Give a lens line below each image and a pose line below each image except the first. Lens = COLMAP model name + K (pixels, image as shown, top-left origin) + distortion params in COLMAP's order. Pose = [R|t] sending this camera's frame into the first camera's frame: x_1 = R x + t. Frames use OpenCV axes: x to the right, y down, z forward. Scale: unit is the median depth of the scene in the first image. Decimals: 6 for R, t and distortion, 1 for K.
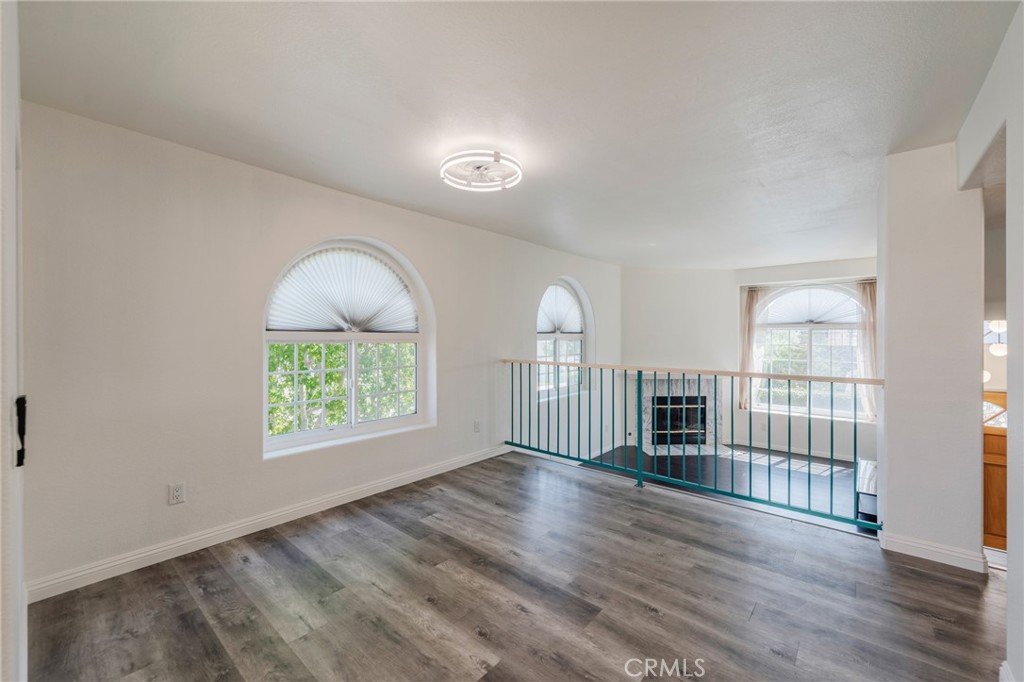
lens RADIAL K [[413.7, 0, 513.9], [0, 413.7, 339.4], [0, 0, 1]] dist [0.000093, -0.000217]
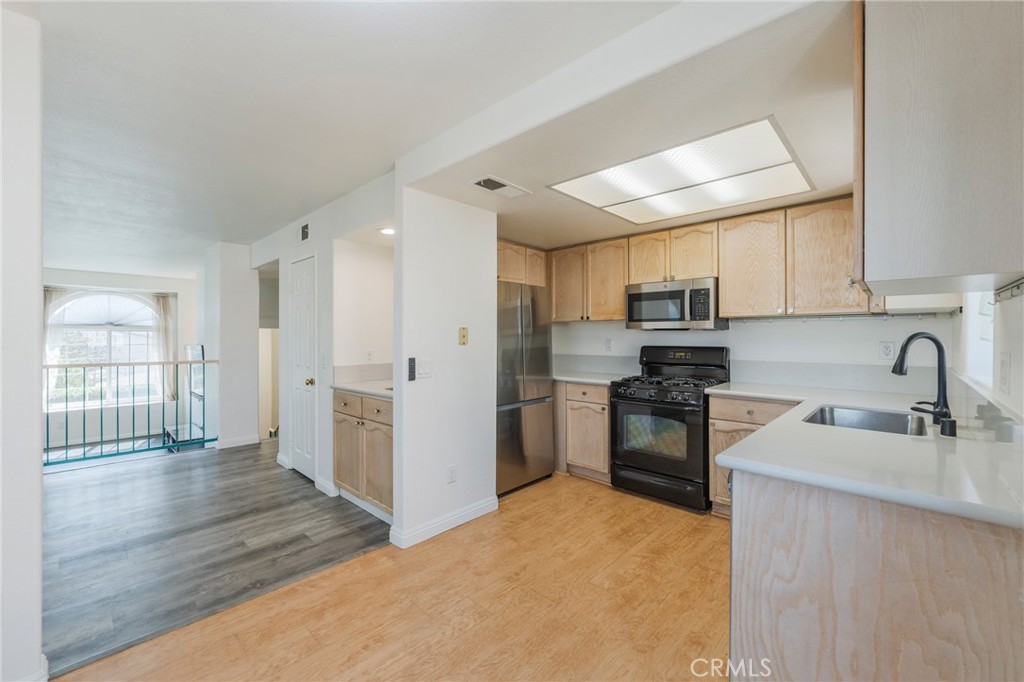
lens RADIAL K [[415.8, 0, 520.0], [0, 415.8, 338.2], [0, 0, 1]] dist [0.000067, -0.000345]
pose [[0.038103, -0.002109, 0.999272, -0.386315], [0.005790, 0.999981, 0.001890, 0.001864], [-0.999257, 0.005713, 0.038115, -0.180417]]
